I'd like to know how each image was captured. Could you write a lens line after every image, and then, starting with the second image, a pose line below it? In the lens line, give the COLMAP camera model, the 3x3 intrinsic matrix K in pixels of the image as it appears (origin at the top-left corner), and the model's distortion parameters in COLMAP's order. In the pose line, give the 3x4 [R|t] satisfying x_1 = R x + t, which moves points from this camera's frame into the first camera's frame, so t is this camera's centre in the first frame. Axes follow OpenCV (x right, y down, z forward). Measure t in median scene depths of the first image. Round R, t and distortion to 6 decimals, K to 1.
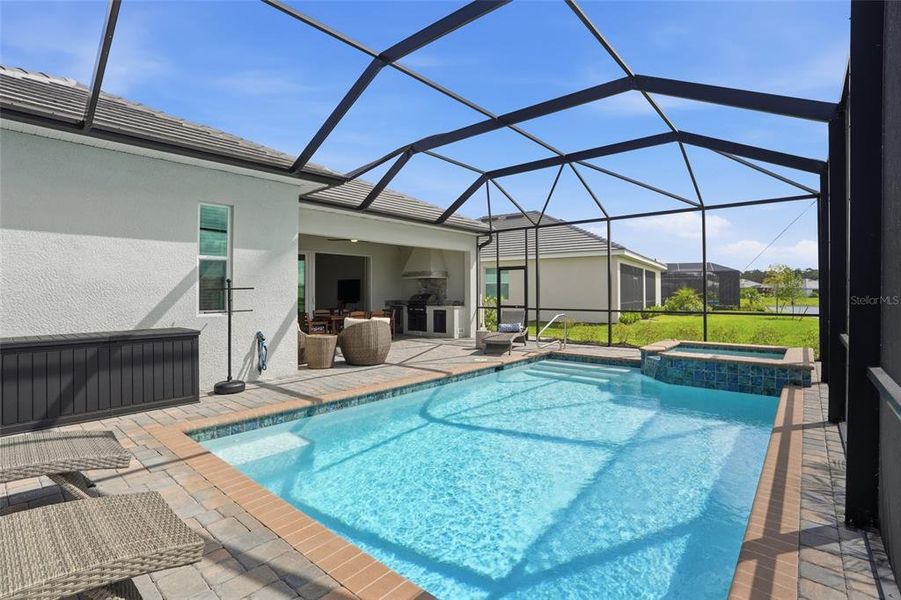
lens RADIAL K [[417.4, 0, 439.6], [0, 417.4, 286.1], [0, 0, 1]] dist [-0.056112, 0.018799]
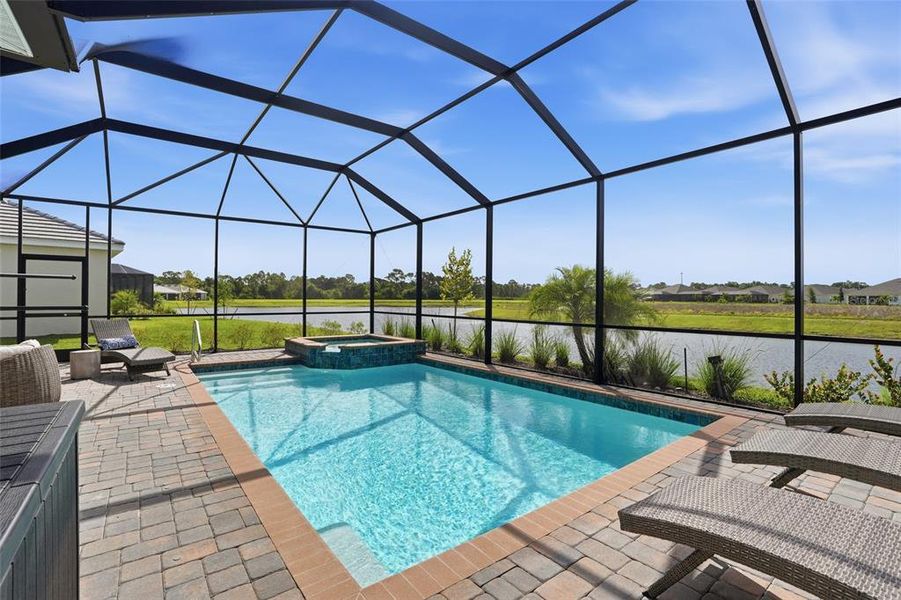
lens RADIAL K [[417.4, 0, 444.4], [0, 417.4, 297.0], [0, 0, 1]] dist [-0.056112, 0.018799]
pose [[0.208550, 0.000386, 0.978012, -0.338800], [-0.019409, 0.999805, 0.003744, 0.004802], [-0.977819, -0.019763, 0.208516, 0.256855]]
